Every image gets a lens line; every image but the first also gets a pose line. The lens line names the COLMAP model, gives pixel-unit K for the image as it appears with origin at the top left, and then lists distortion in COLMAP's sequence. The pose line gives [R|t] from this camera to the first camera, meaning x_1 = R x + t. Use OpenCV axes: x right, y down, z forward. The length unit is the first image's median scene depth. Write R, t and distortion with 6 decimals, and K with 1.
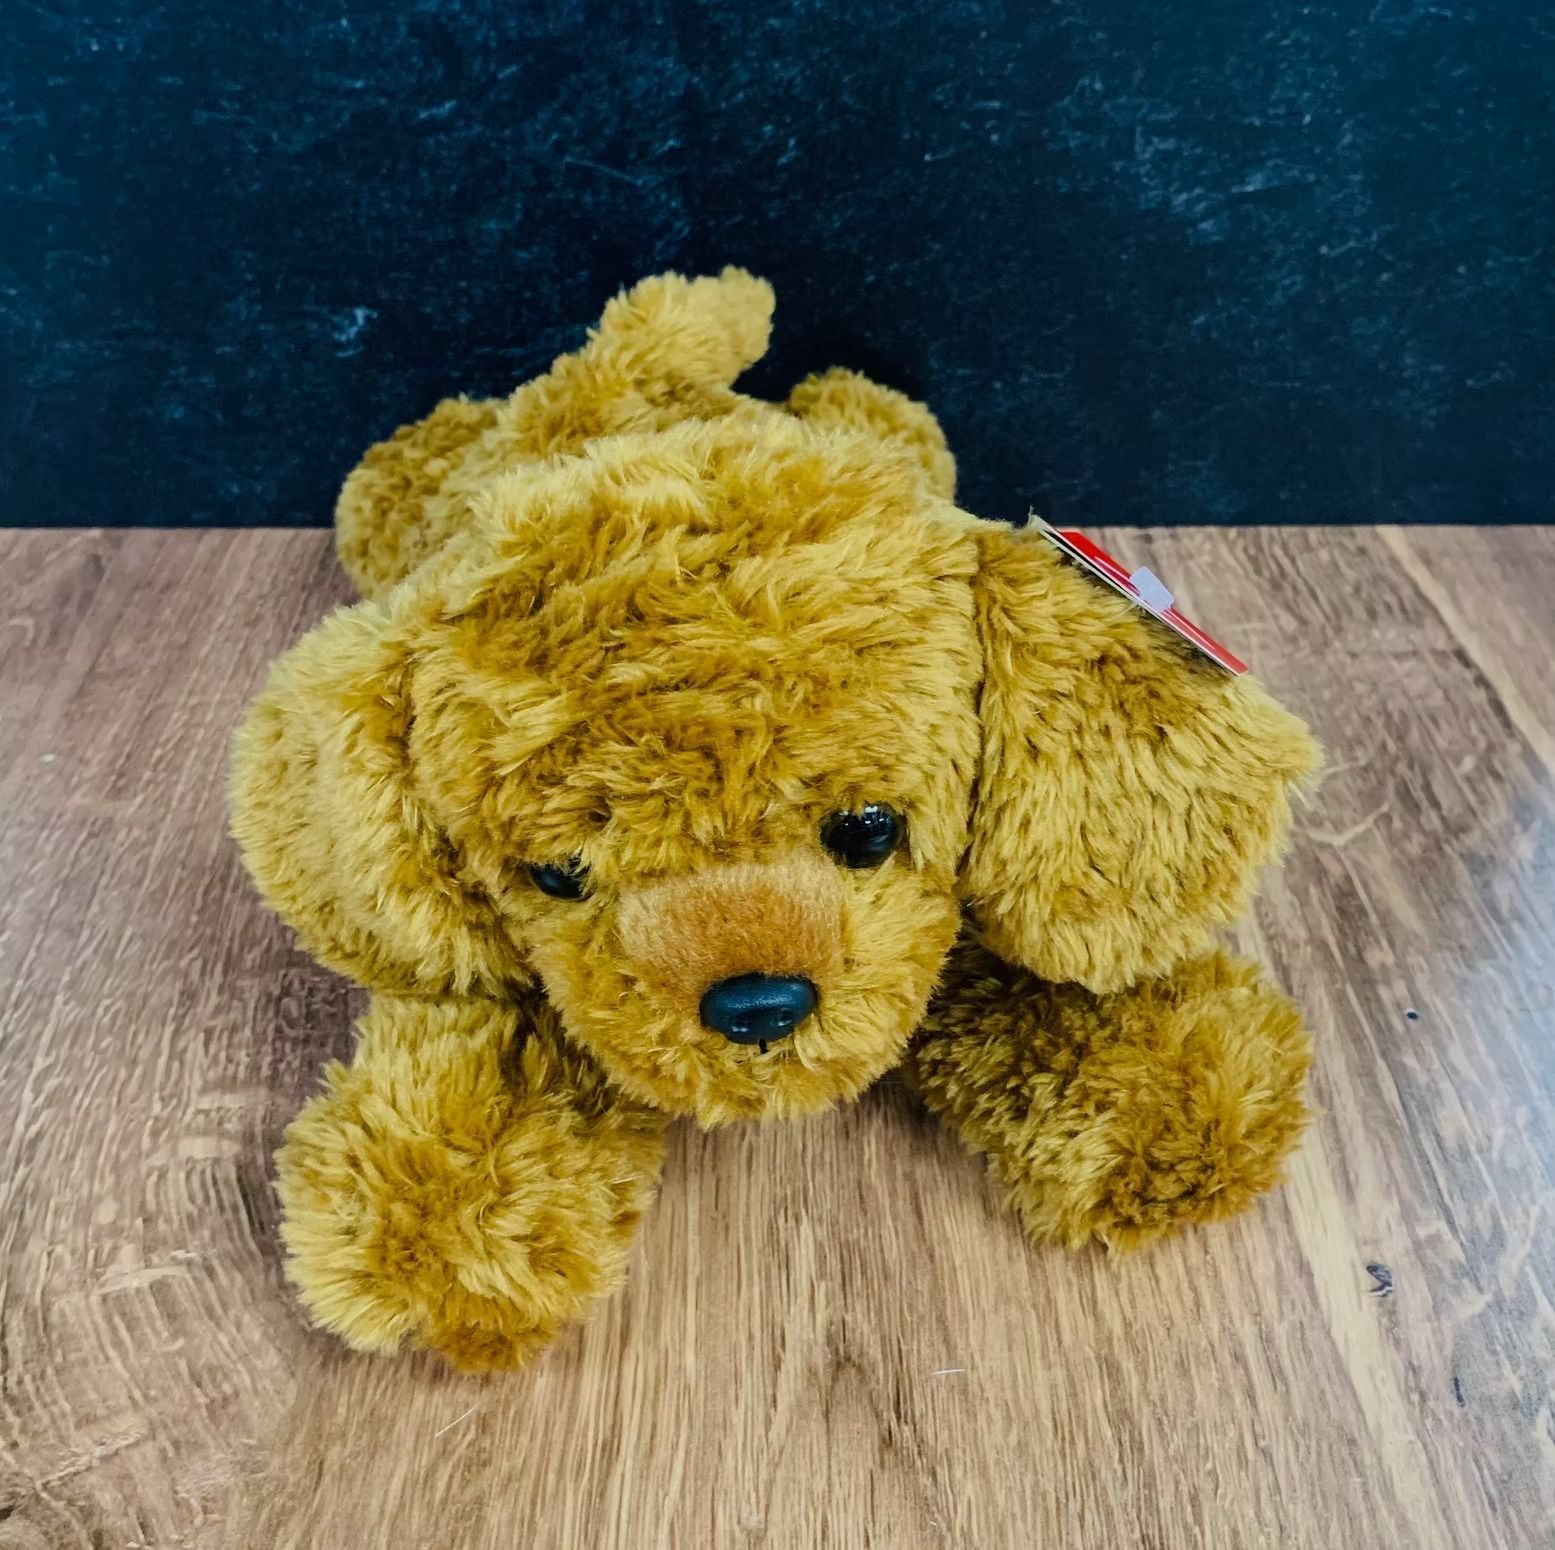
lens RADIAL K [[1893.6, 0, 787.1], [0, 1893.6, 748.2], [0, 0, 1]] dist [0.086926, -0.291360]
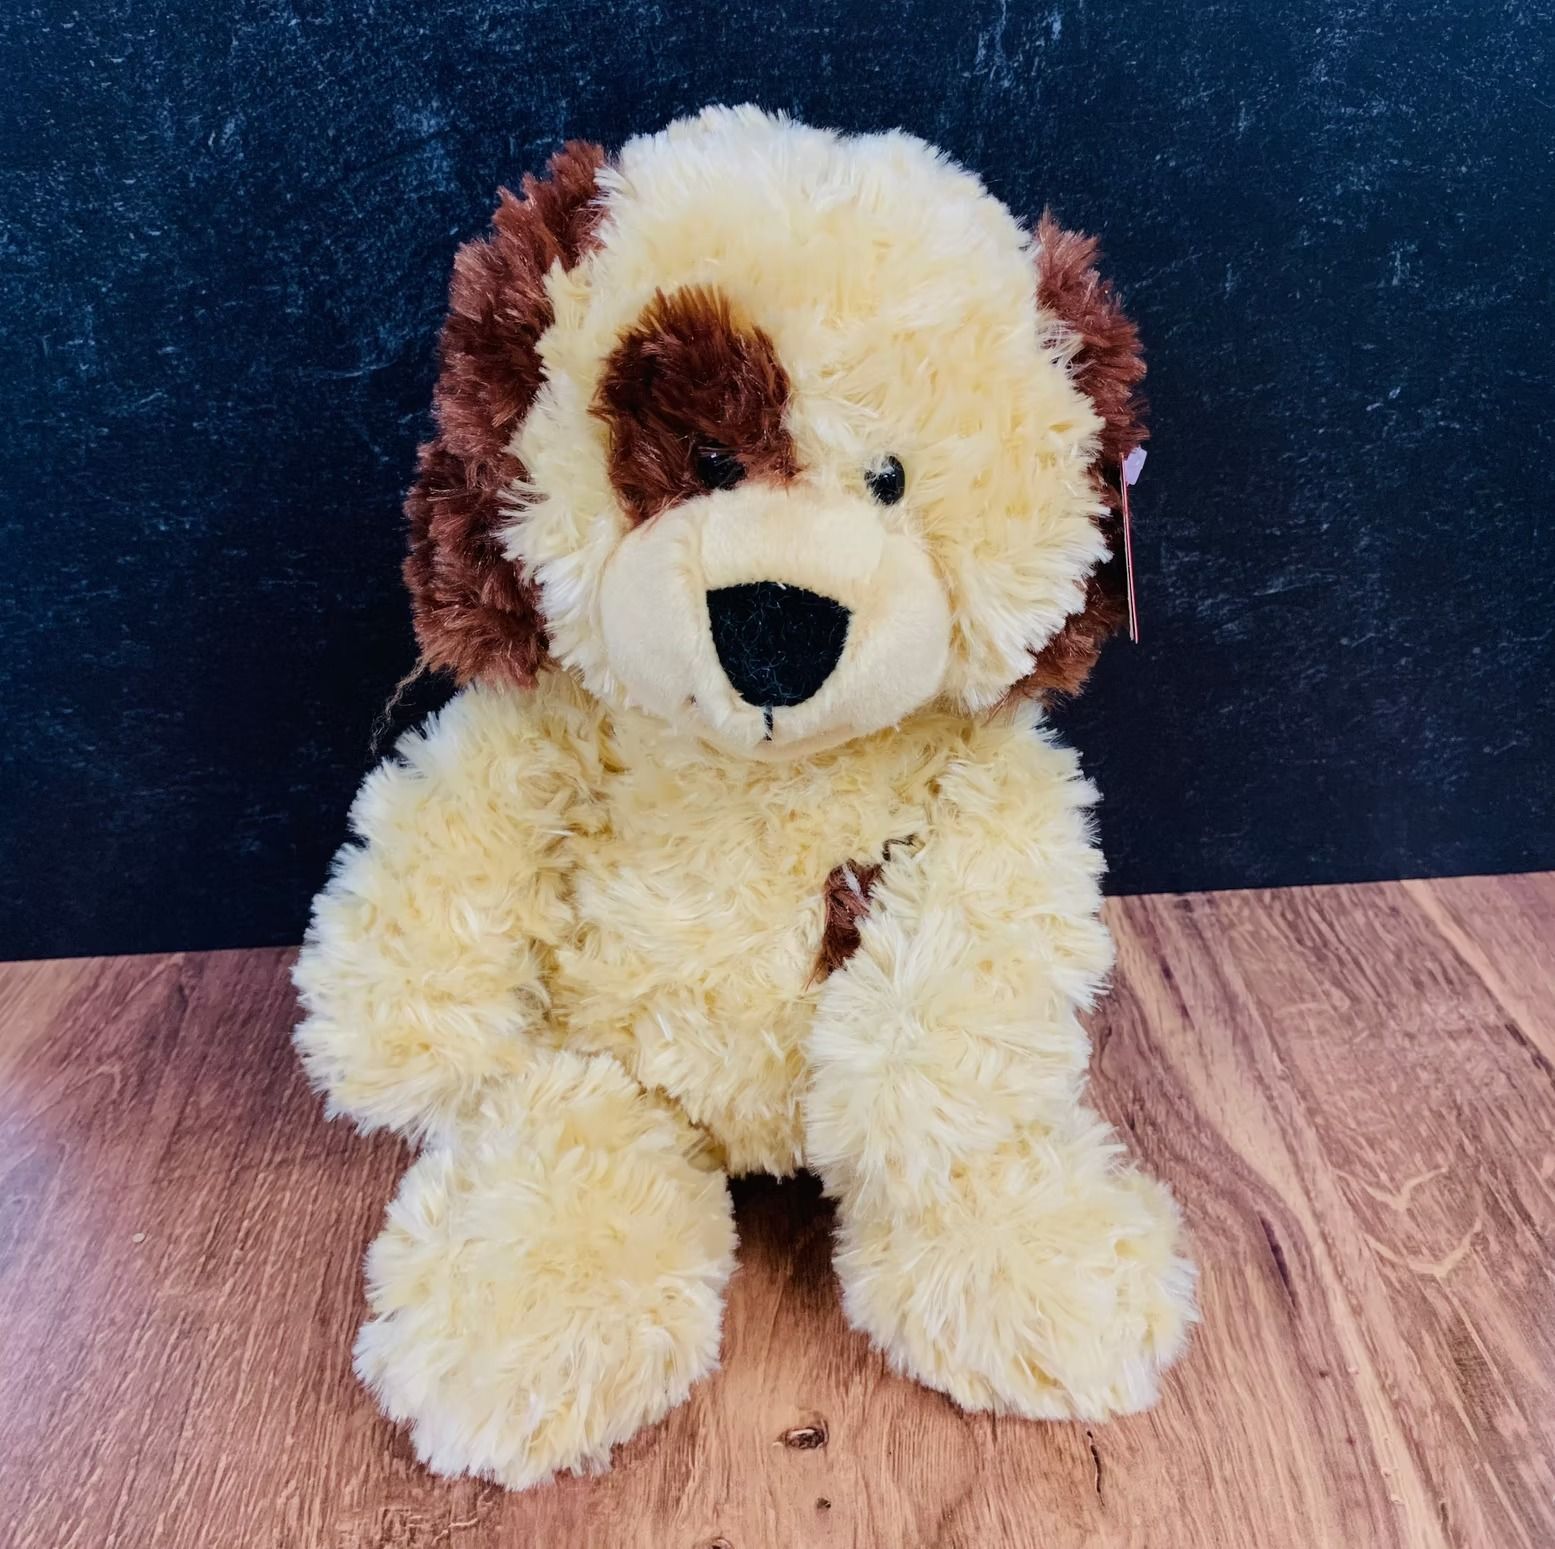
lens RADIAL K [[1615.8, 0, 773.3], [0, 1615.8, 761.2], [0, 0, 1]] dist [-0.043238, 0.062395]
pose [[0.998402, -0.056418, 0.003295, -0.050161], [0.056504, 0.995426, -0.077038, -0.192847], [0.001066, 0.077101, 0.997023, 0.165396]]
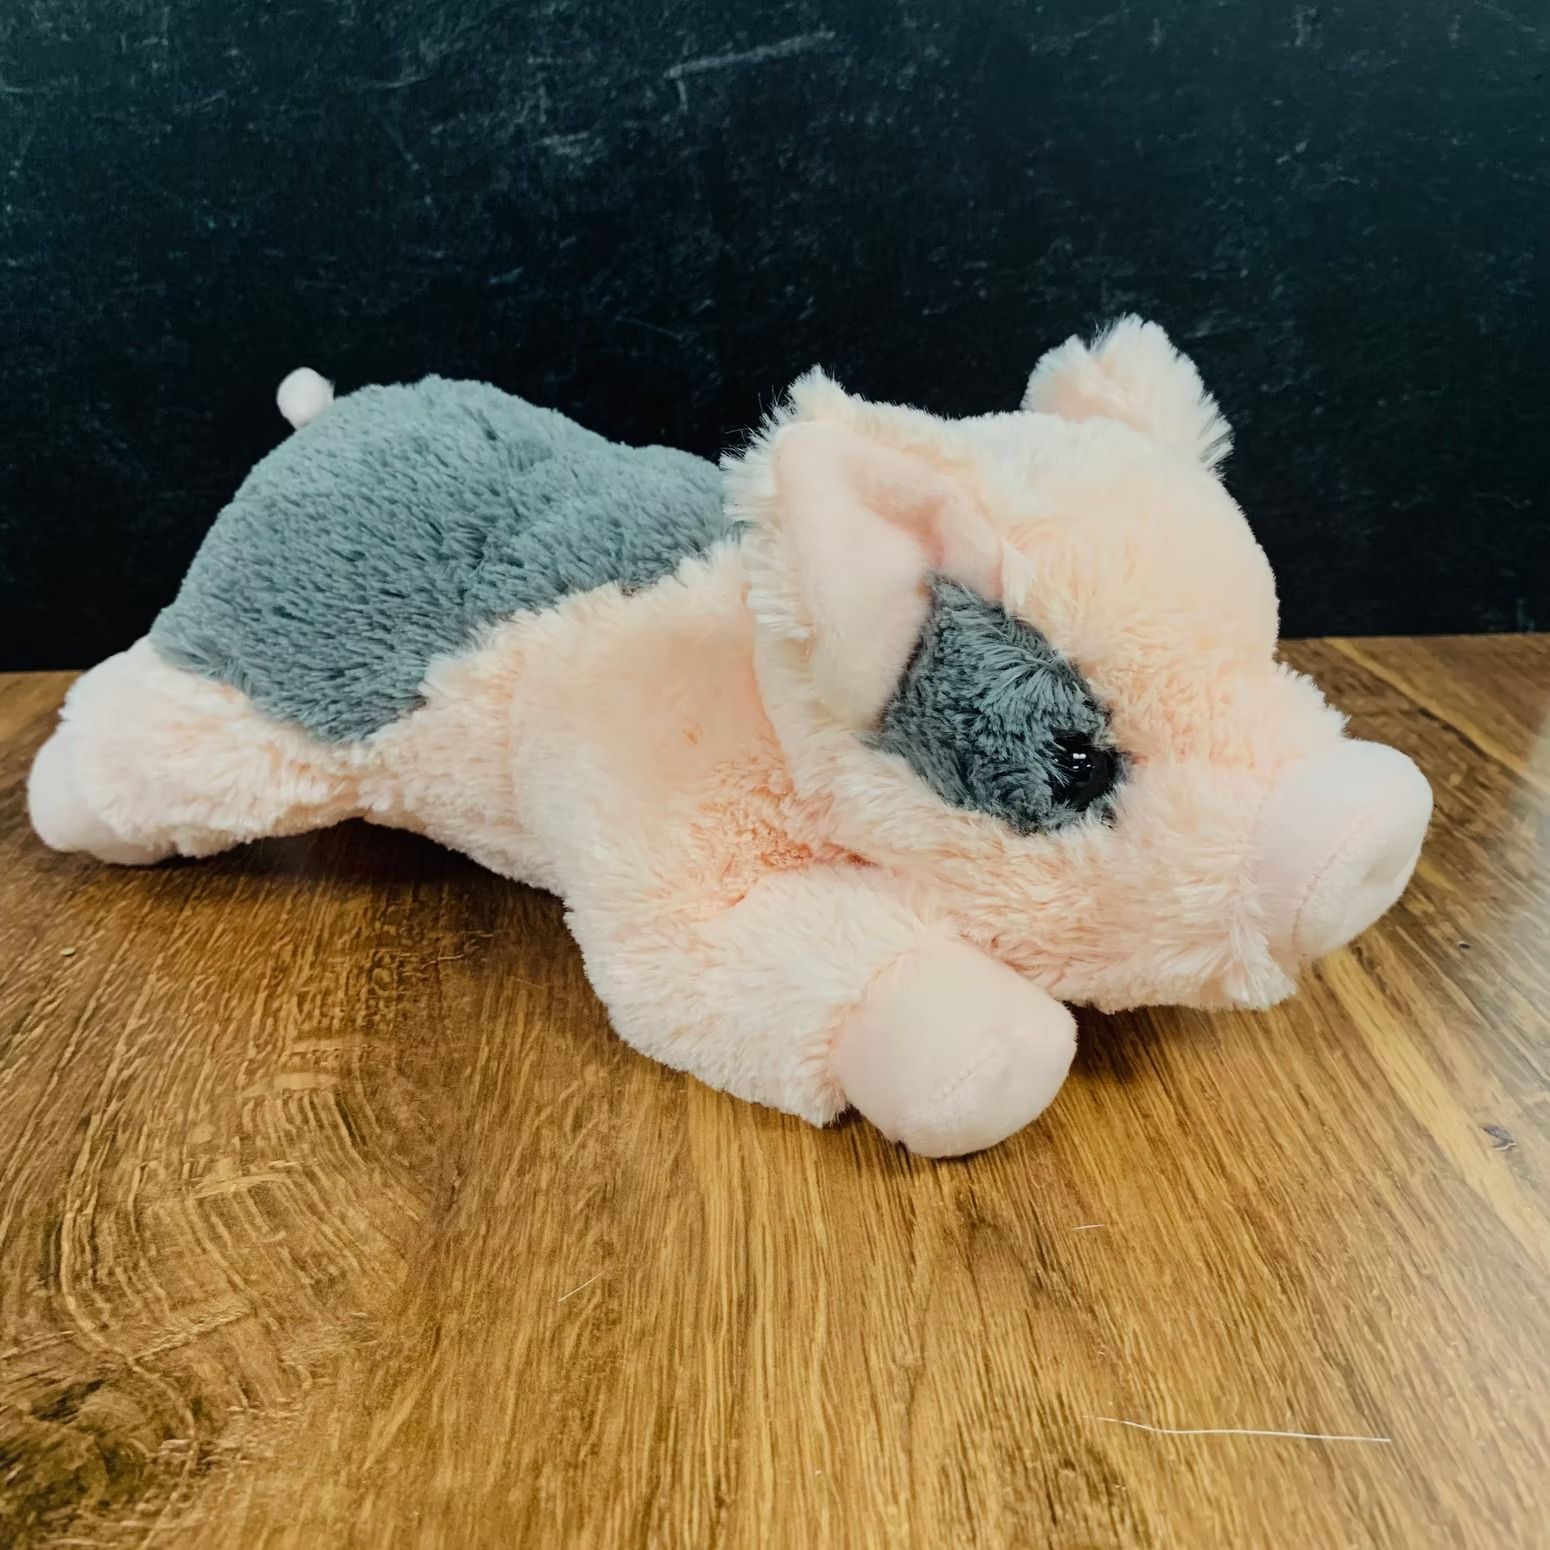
lens RADIAL K [[1590.8, 0, 778.6], [0, 1590.8, 765.0], [0, 0, 1]] dist [0.109280, -0.358026]
pose [[0.998907, -0.025910, 0.038897, -0.080237], [0.033786, 0.975376, -0.217945, 0.223279], [-0.032293, 0.219021, 0.975186, 0.133171]]
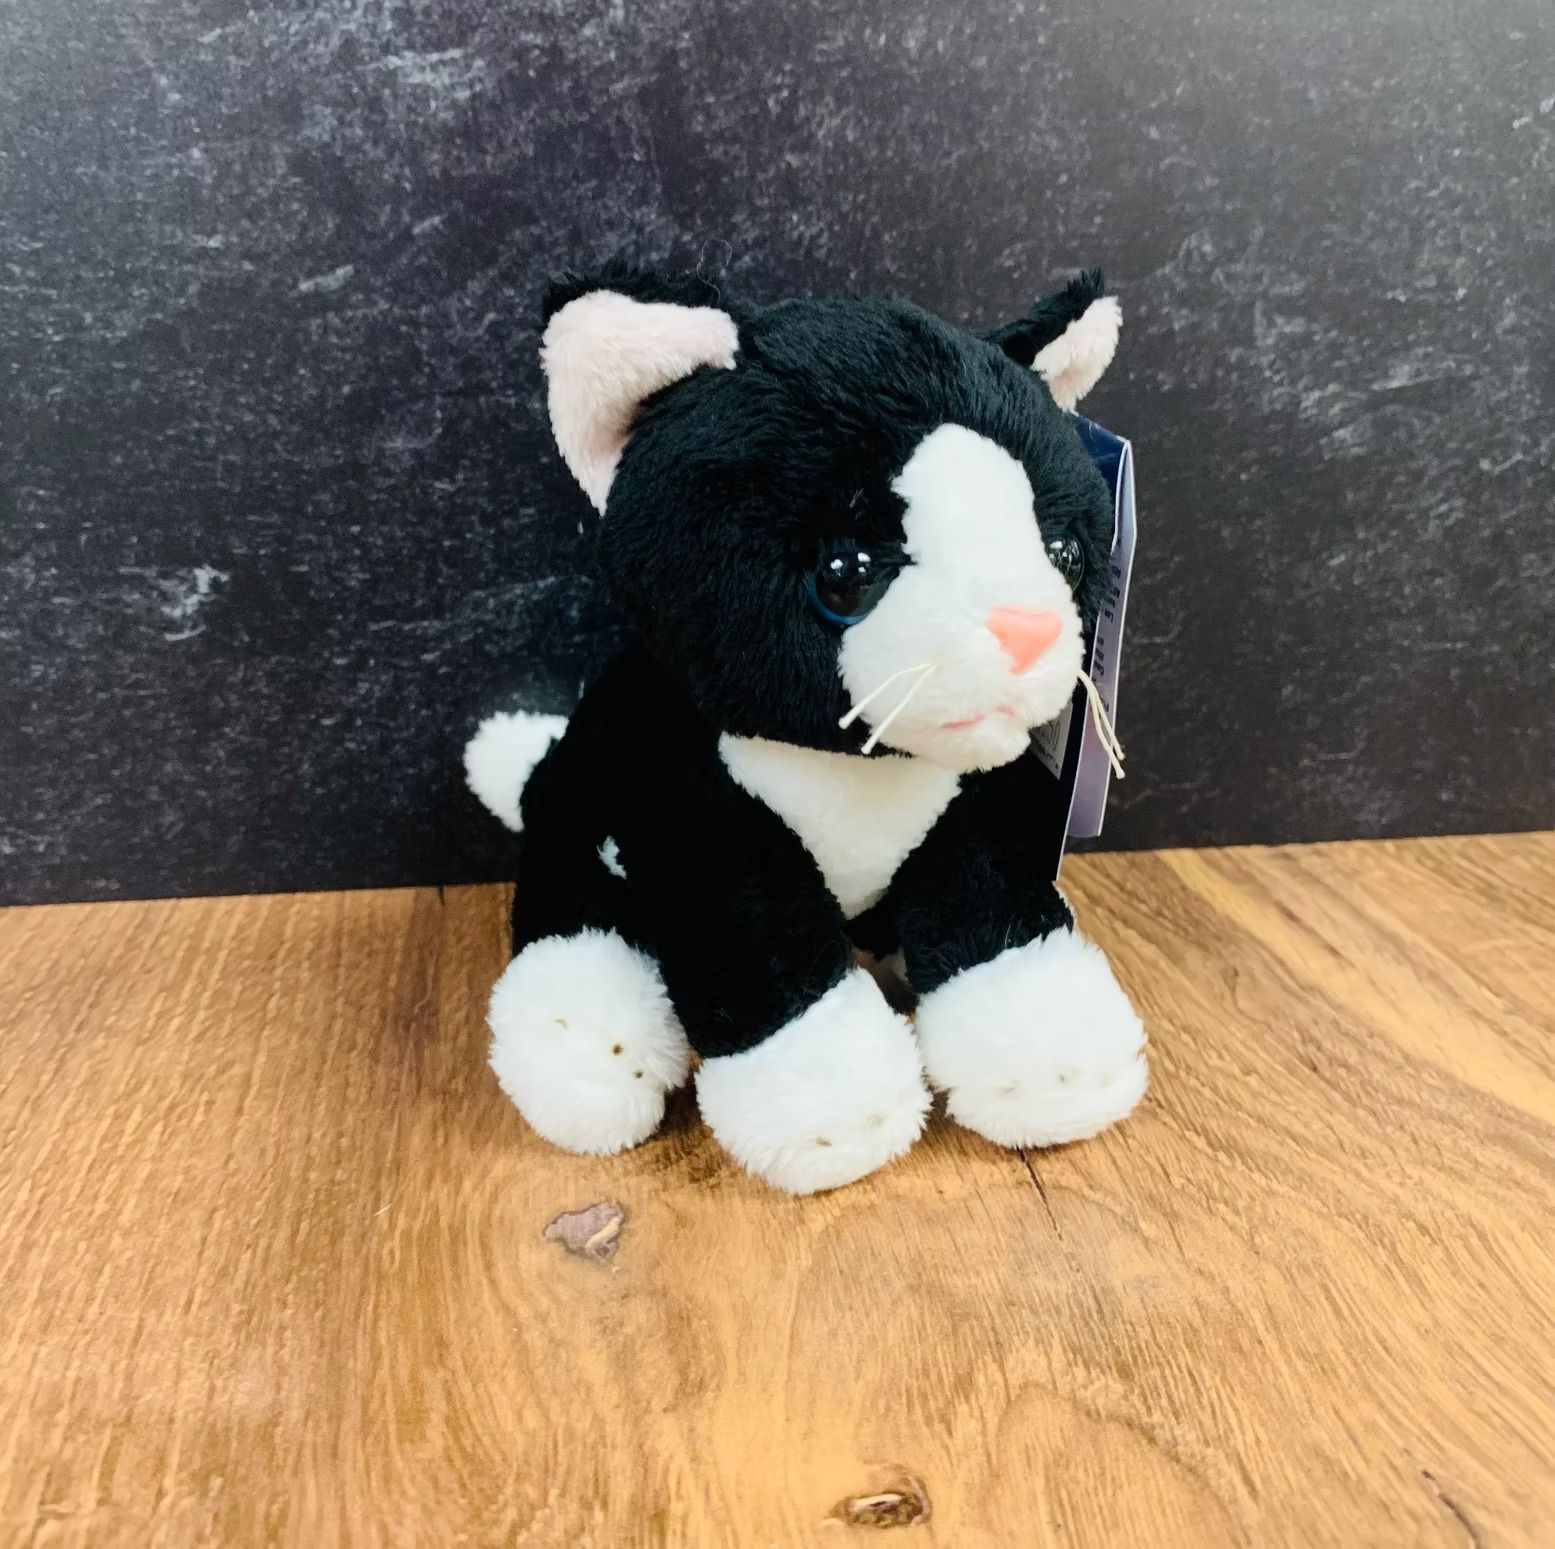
lens RADIAL K [[1636.0, 0, 781.2], [0, 1636.0, 759.2], [0, 0, 1]] dist [-0.053519, 0.065633]
pose [[0.990463, -0.036476, 0.132863, -0.129407], [0.075219, 0.951086, -0.299630, 0.041350], [-0.115435, 0.306767, 0.944759, 0.584386]]
